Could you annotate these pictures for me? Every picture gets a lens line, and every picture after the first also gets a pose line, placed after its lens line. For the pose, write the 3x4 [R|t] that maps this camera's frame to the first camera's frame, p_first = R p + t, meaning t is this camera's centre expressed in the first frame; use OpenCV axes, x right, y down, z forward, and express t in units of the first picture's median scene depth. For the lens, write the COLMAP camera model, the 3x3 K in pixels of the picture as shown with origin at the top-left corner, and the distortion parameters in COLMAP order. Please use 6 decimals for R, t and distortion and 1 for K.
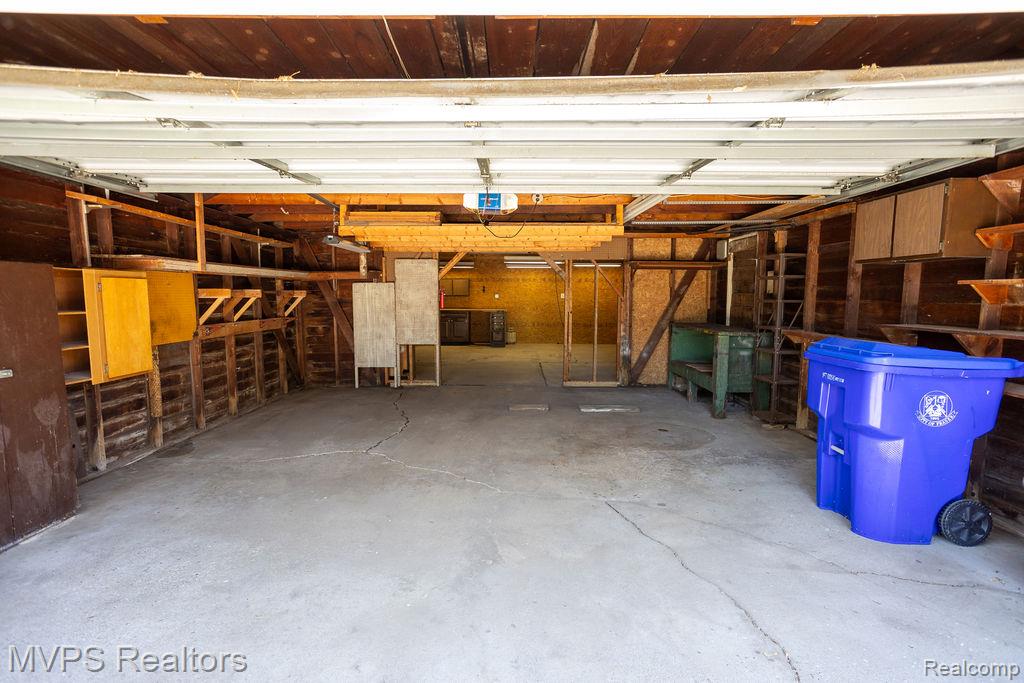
lens RADIAL K [[495.8, 0, 511.4], [0, 495.8, 343.5], [0, 0, 1]] dist [-0.018171, 0.004244]
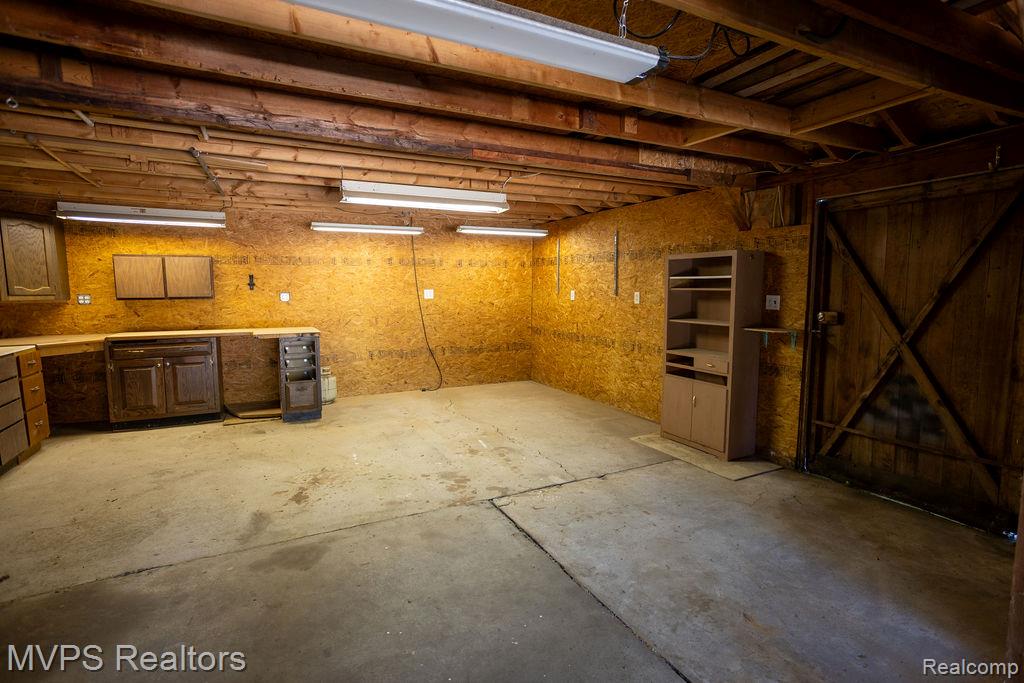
lens RADIAL K [[495.8, 0, 505.5], [0, 495.8, 342.0], [0, 0, 1]] dist [-0.018171, 0.004244]
pose [[0.895675, -0.056728, 0.441076, -0.050295], [0.053294, 0.998375, 0.020181, -0.054013], [-0.441504, 0.005432, 0.897243, 0.517594]]
